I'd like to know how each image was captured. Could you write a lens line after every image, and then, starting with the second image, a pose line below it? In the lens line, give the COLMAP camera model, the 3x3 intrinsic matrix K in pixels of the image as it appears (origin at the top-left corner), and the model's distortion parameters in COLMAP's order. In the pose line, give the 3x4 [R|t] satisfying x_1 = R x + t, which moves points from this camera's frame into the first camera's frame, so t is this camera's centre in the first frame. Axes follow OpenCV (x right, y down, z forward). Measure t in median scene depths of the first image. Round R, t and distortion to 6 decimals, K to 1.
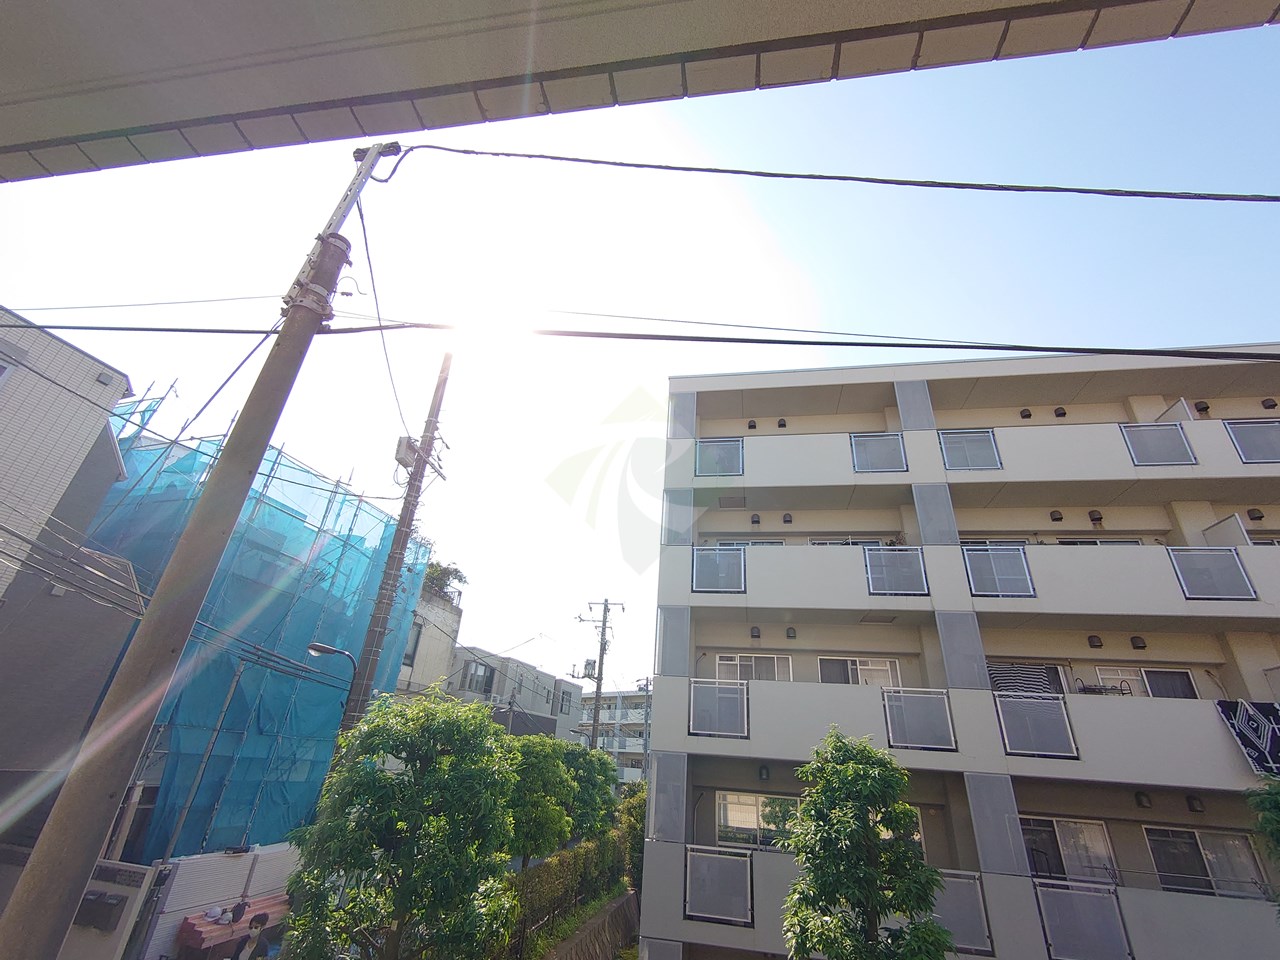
lens RADIAL K [[555.0, 0, 640.7], [0, 555.0, 483.2], [0, 0, 1]] dist [0.001535, -0.001479]
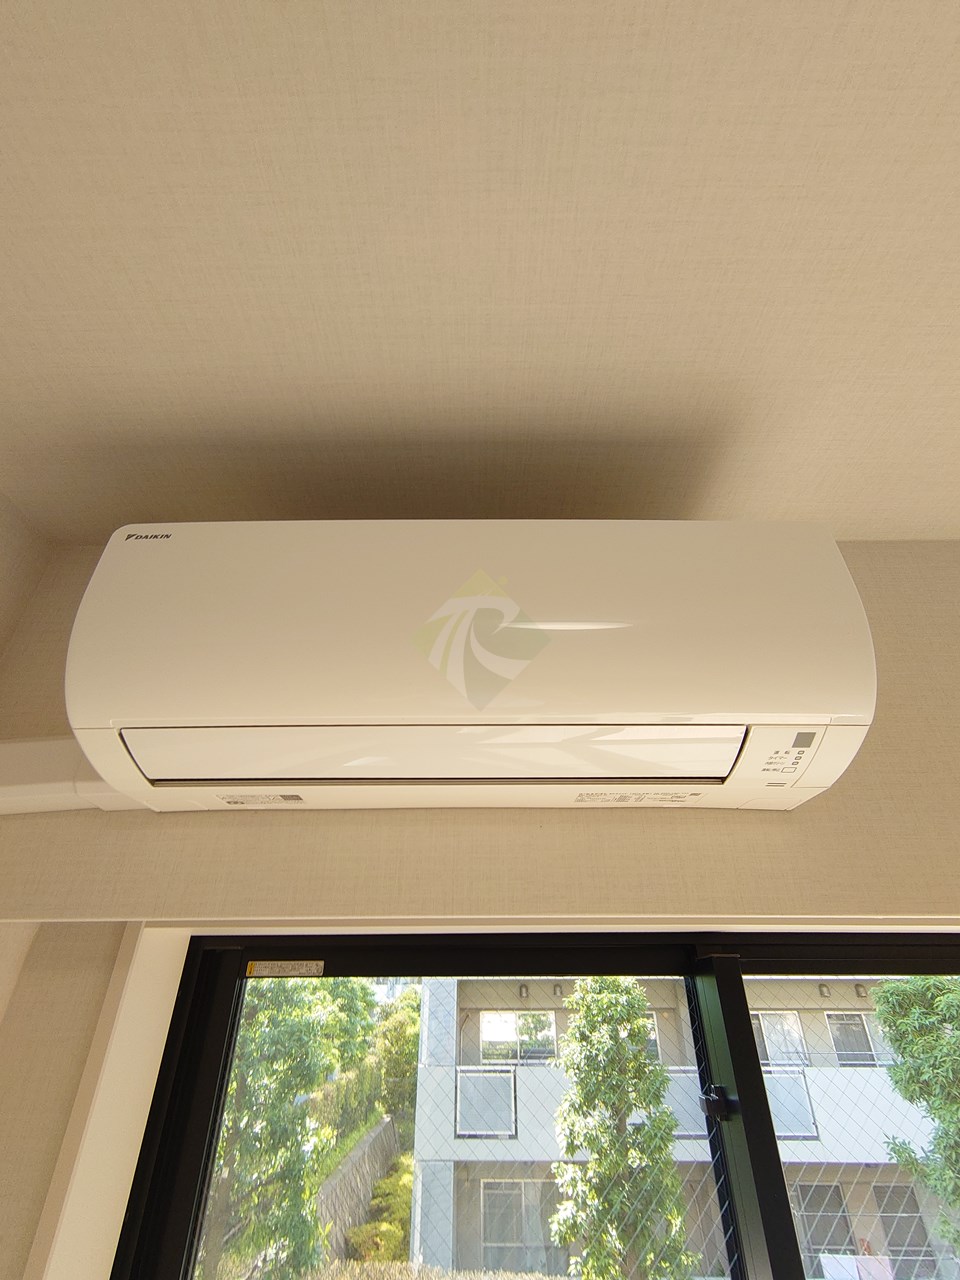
lens RADIAL K [[555.0, 0, 480.5], [0, 555.0, 643.1], [0, 0, 1]] dist [0.001535, -0.001479]
pose [[0.986115, 0.022679, 0.164505, -0.075496], [-0.011520, 0.997586, -0.068474, -0.116358], [-0.165661, 0.065628, 0.983997, -0.151139]]
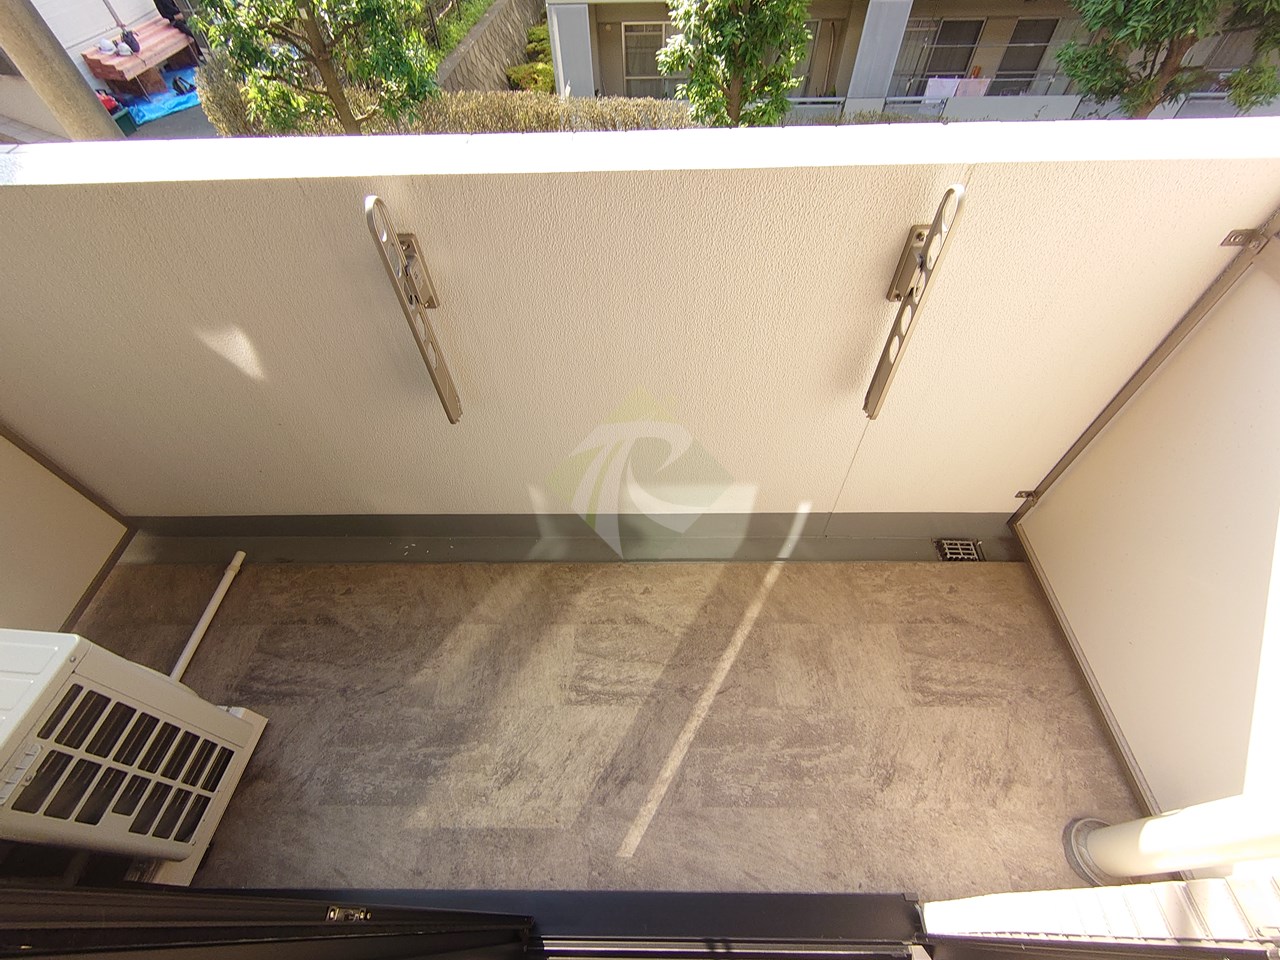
lens RADIAL K [[555.0, 0, 641.6], [0, 555.0, 485.5], [0, 0, 1]] dist [0.001535, -0.001479]
pose [[0.986591, -0.162009, 0.019779, 0.008090], [0.010159, 0.181907, 0.983263, -0.029827], [-0.162895, -0.969878, 0.181113, -0.078868]]
